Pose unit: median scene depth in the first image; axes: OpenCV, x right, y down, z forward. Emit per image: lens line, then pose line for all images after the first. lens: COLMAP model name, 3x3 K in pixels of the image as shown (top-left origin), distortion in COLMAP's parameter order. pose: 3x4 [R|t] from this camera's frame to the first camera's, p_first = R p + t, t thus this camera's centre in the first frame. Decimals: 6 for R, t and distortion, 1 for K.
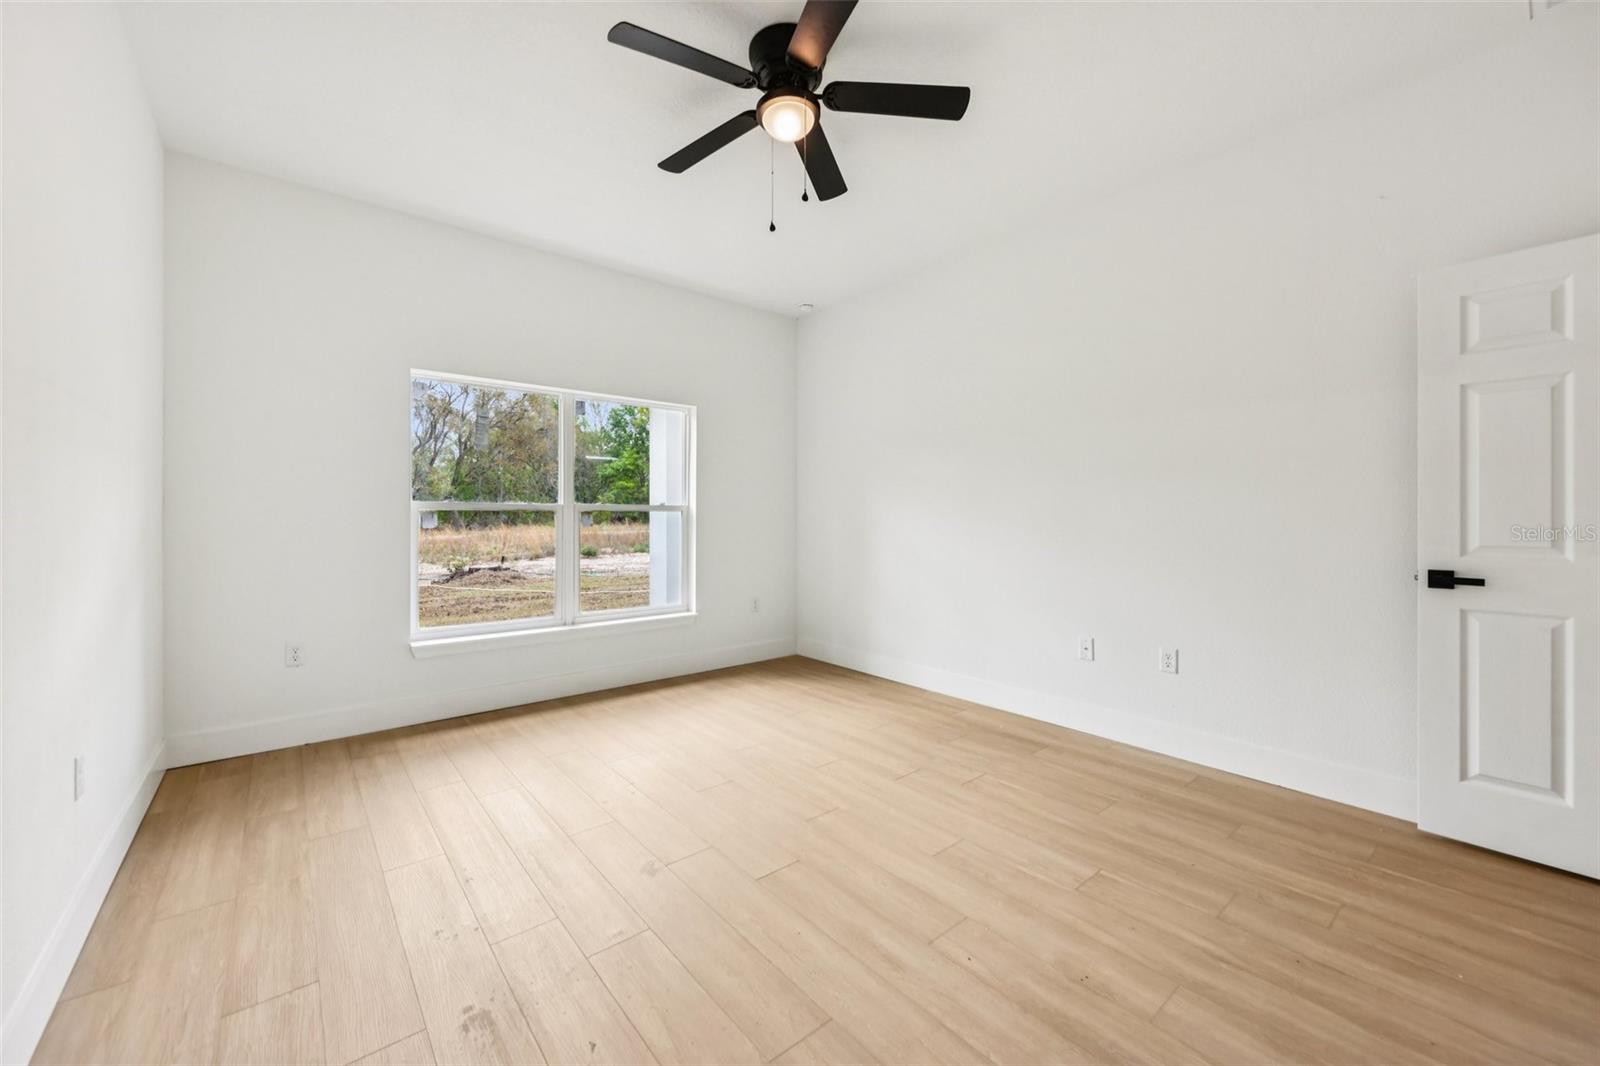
lens RADIAL K [[625.2, 0, 800.0], [0, 625.2, 533.0], [0, 0, 1]] dist [0.000045, -0.000005]
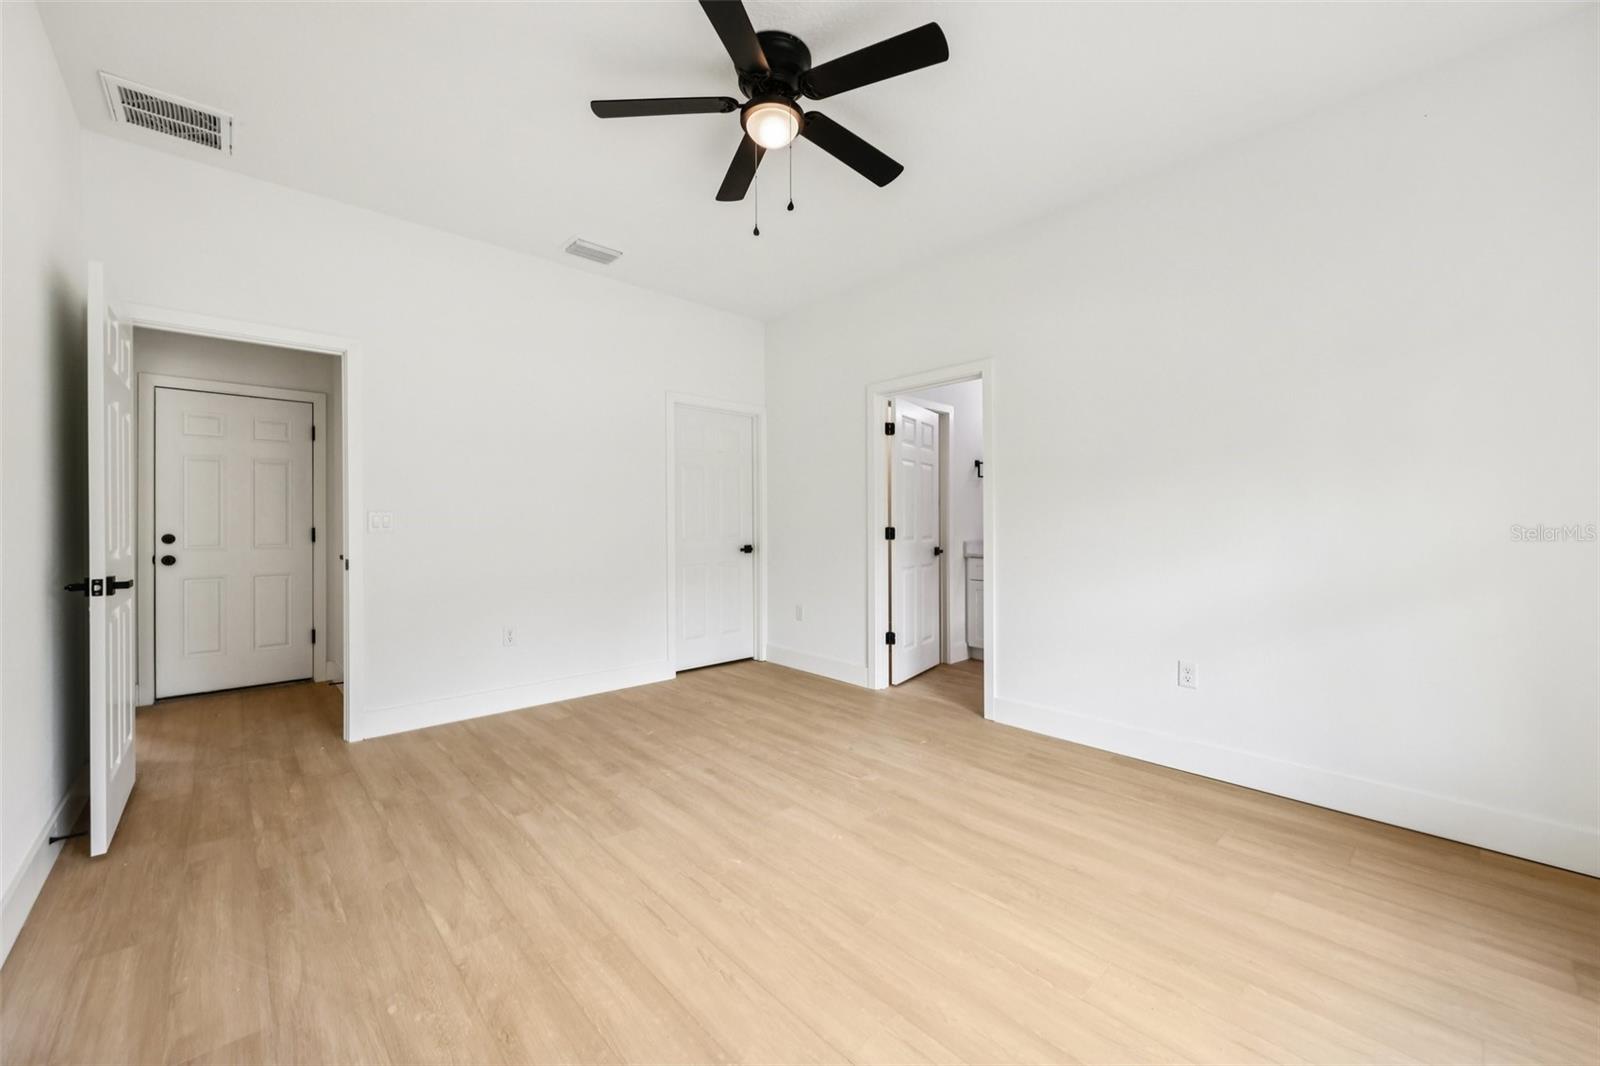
lens RADIAL K [[625.2, 0, 800.0], [0, 625.2, 533.0], [0, 0, 1]] dist [0.000045, -0.000005]
pose [[-0.998365, 0.001175, -0.057140, -0.005041], [-0.001087, 0.999217, 0.039550, -0.052073], [0.057142, 0.039547, -0.997582, 2.191584]]
